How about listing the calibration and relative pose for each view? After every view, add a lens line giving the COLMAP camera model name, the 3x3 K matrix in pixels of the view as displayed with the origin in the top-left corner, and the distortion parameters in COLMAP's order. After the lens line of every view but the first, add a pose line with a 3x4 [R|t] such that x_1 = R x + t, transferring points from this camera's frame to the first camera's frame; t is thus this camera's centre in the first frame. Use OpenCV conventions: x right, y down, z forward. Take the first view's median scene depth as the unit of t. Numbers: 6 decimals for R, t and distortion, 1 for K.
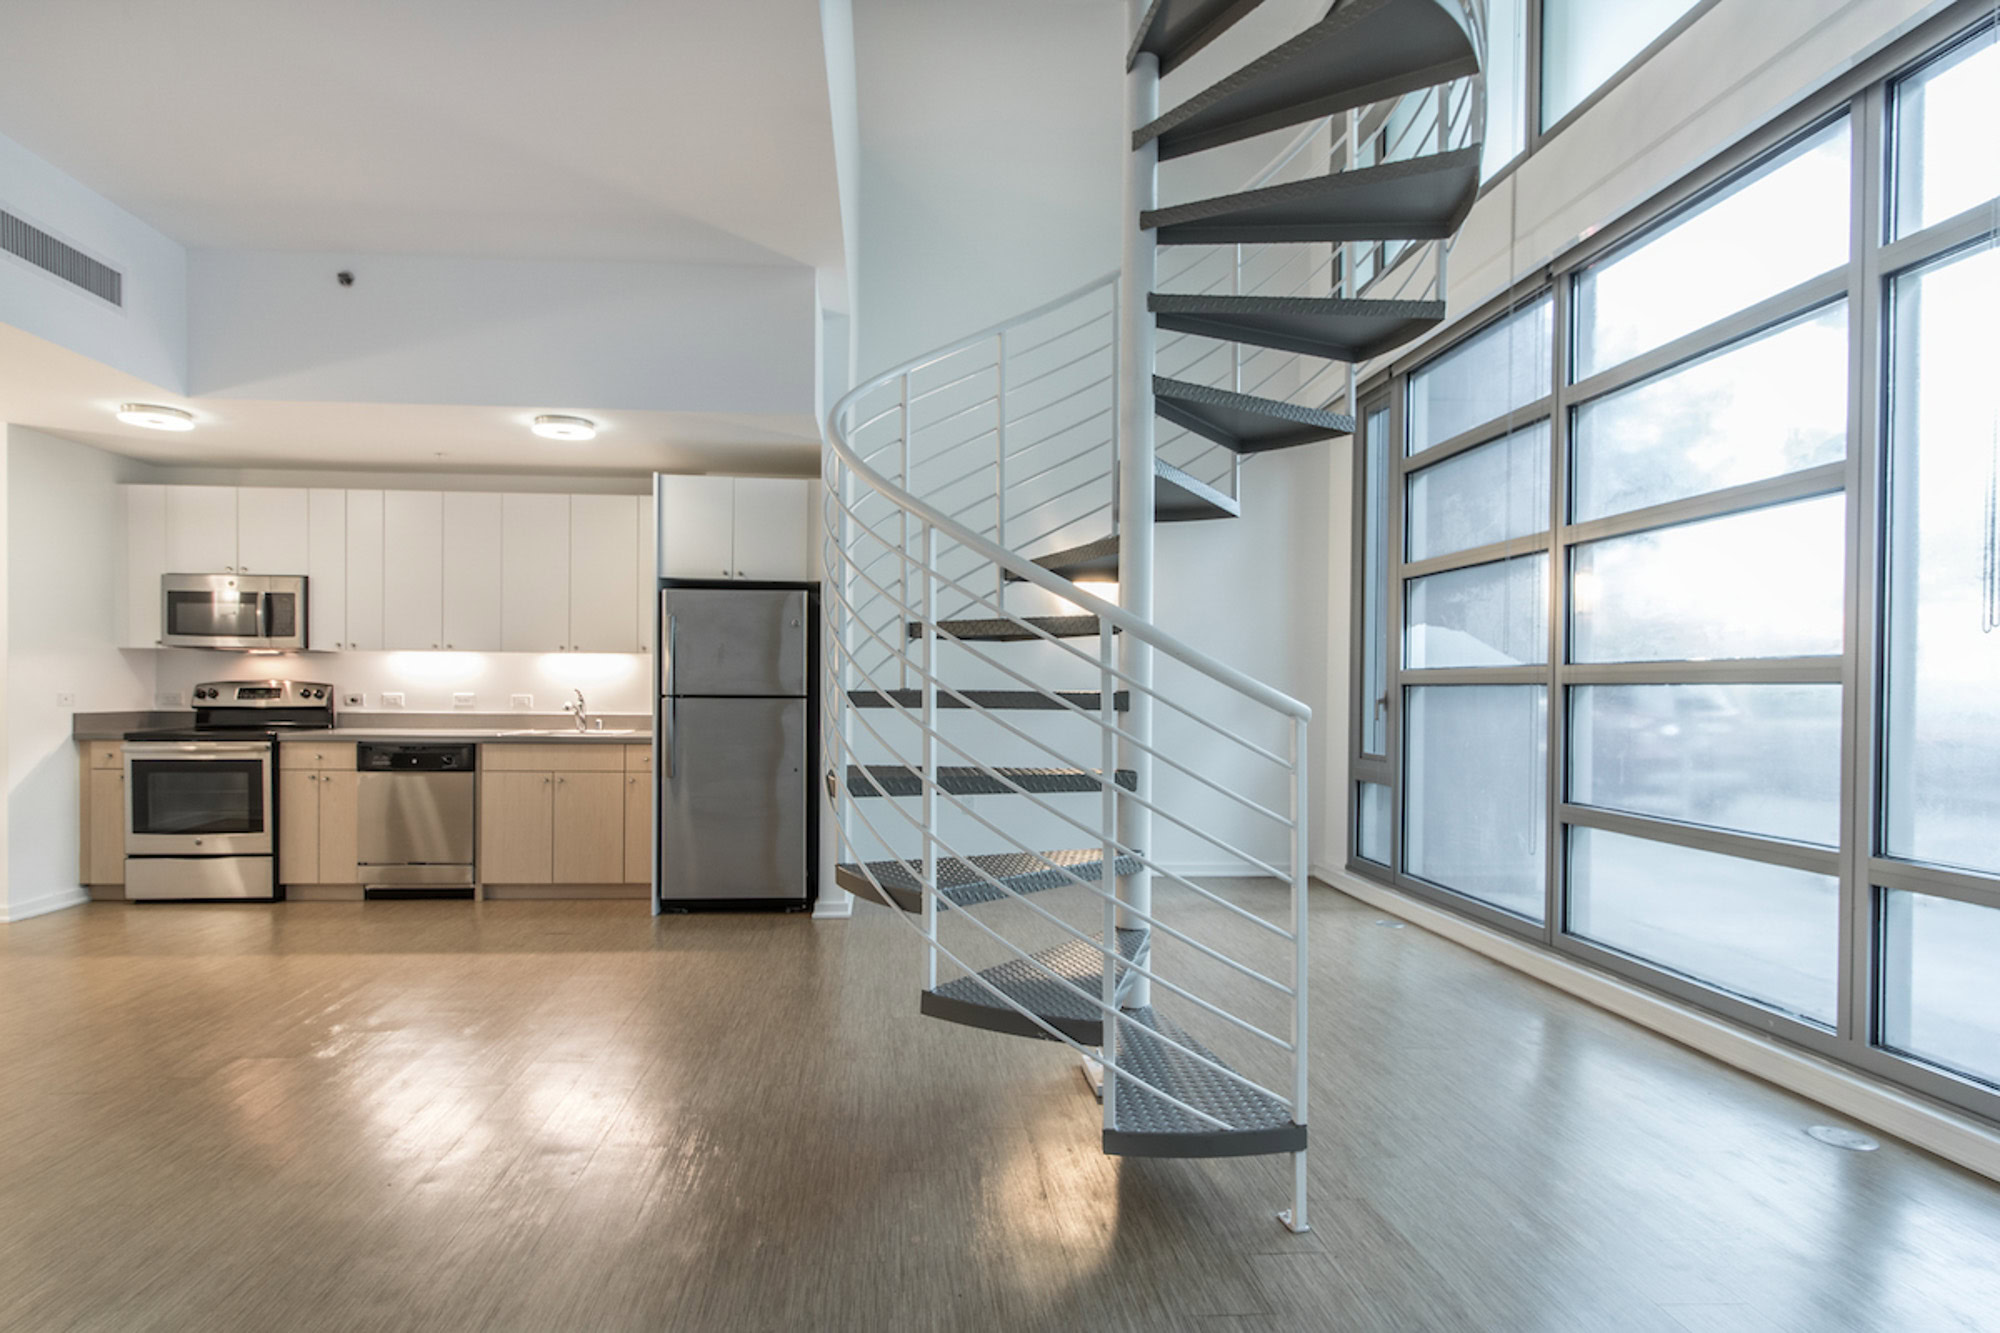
lens RADIAL K [[1050.9, 0, 969.8], [0, 1050.9, 697.9], [0, 0, 1]] dist [-0.000560, -0.001108]
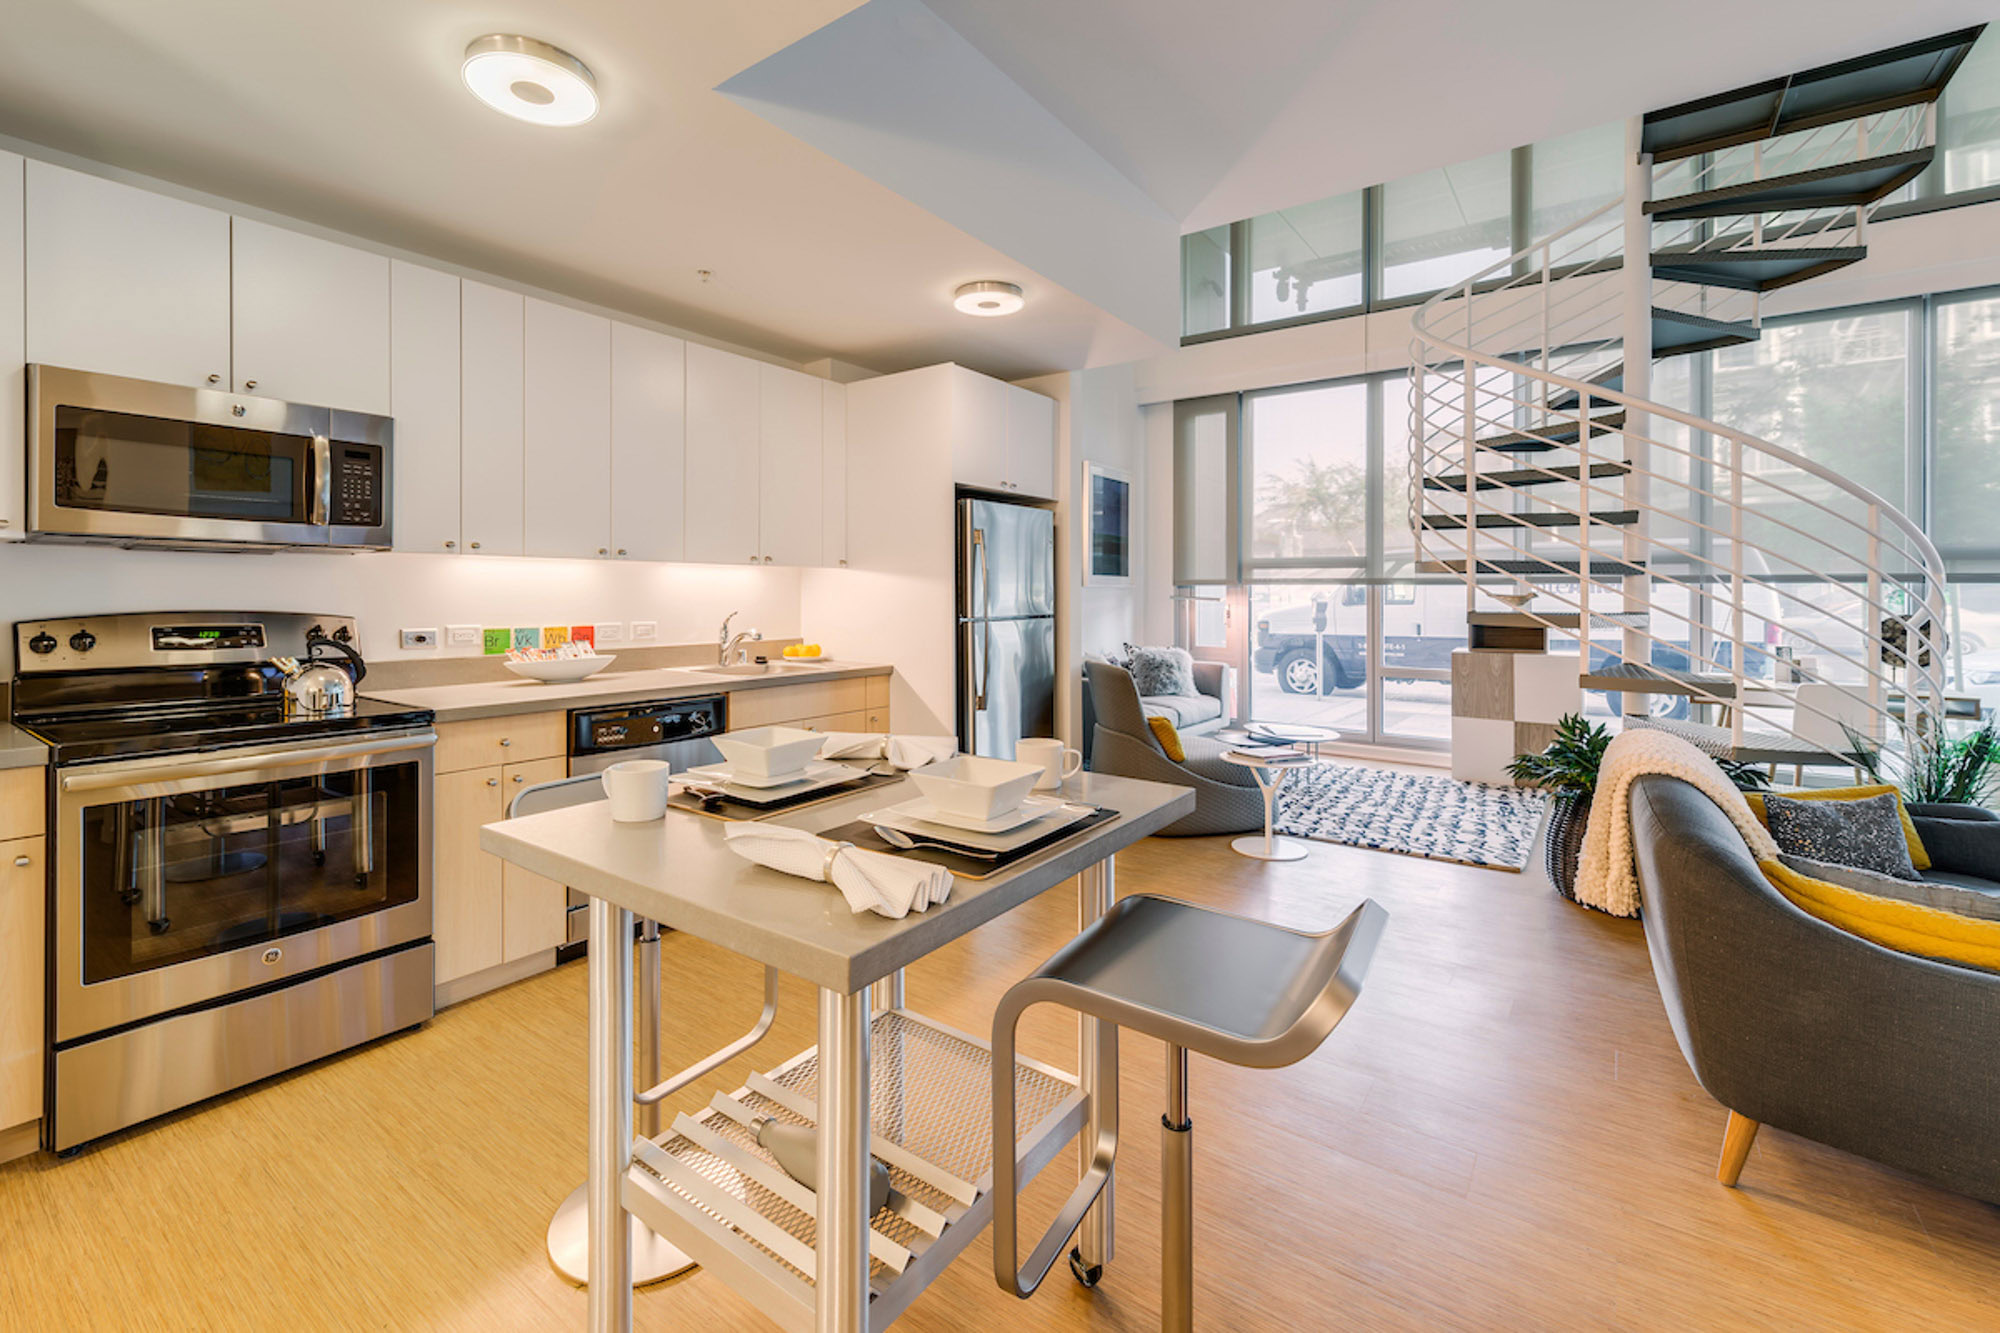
lens RADIAL K [[834.7, 0, 960.7], [0, 834.7, 605.6], [0, 0, 1]] dist [-0.005873, 0.000030]
pose [[0.674939, -0.016466, 0.737690, -0.782047], [0.006472, 0.999845, 0.016397, -0.024262], [-0.737845, -0.006292, 0.674941, 0.507640]]
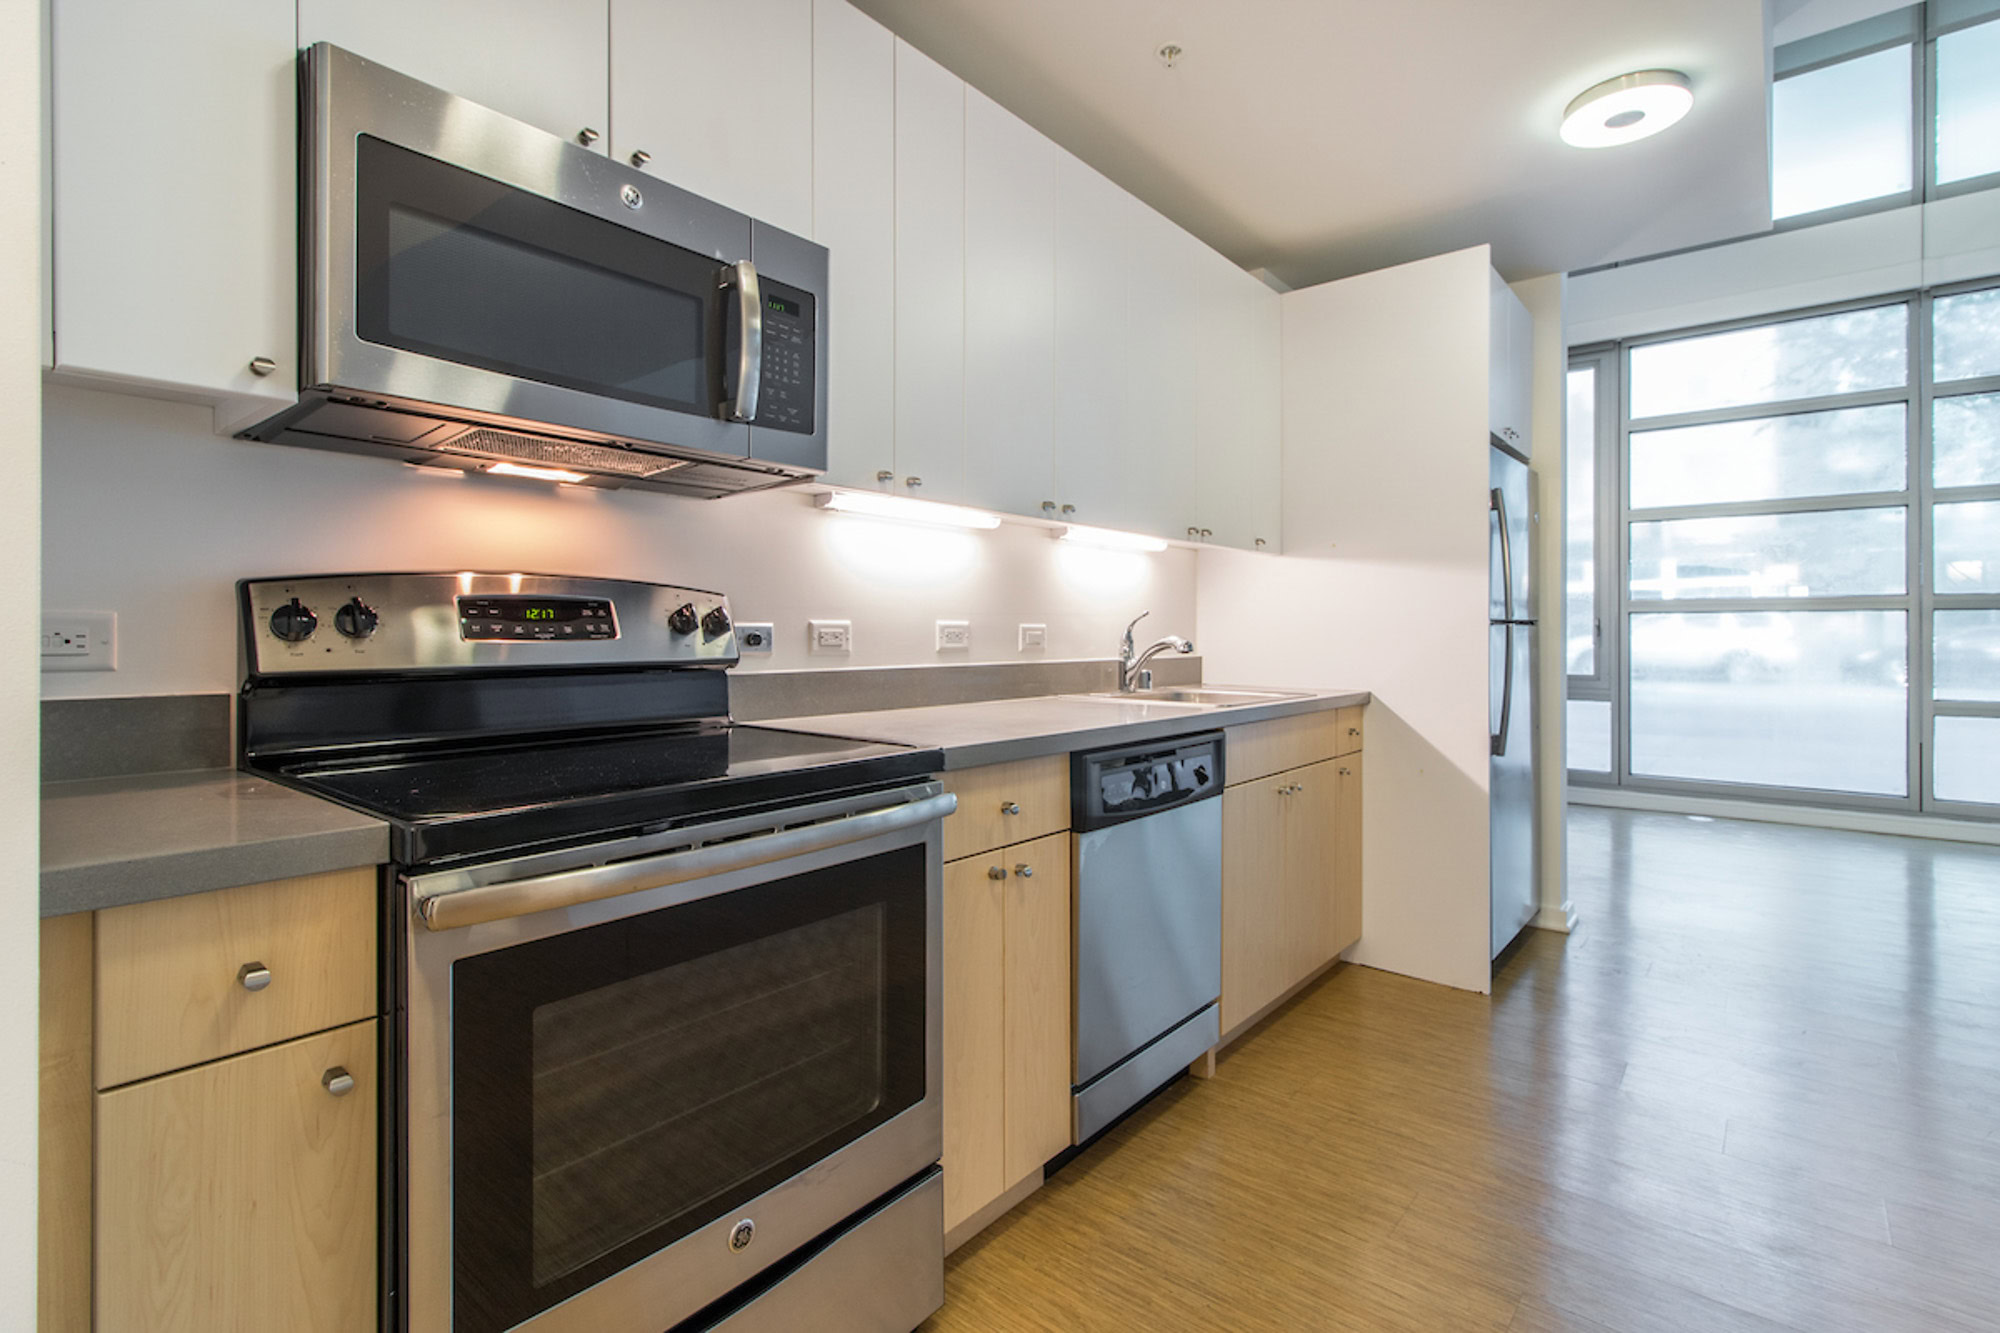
lens RADIAL K [[936.9, 0, 1018.5], [0, 936.9, 628.6], [0, 0, 1]] dist [0.001397, 0.000694]
pose [[0.693673, -0.005587, 0.720268, -0.826525], [0.012074, 0.999920, -0.003872, 0.000634], [-0.720189, 0.011382, 0.693685, 0.788092]]
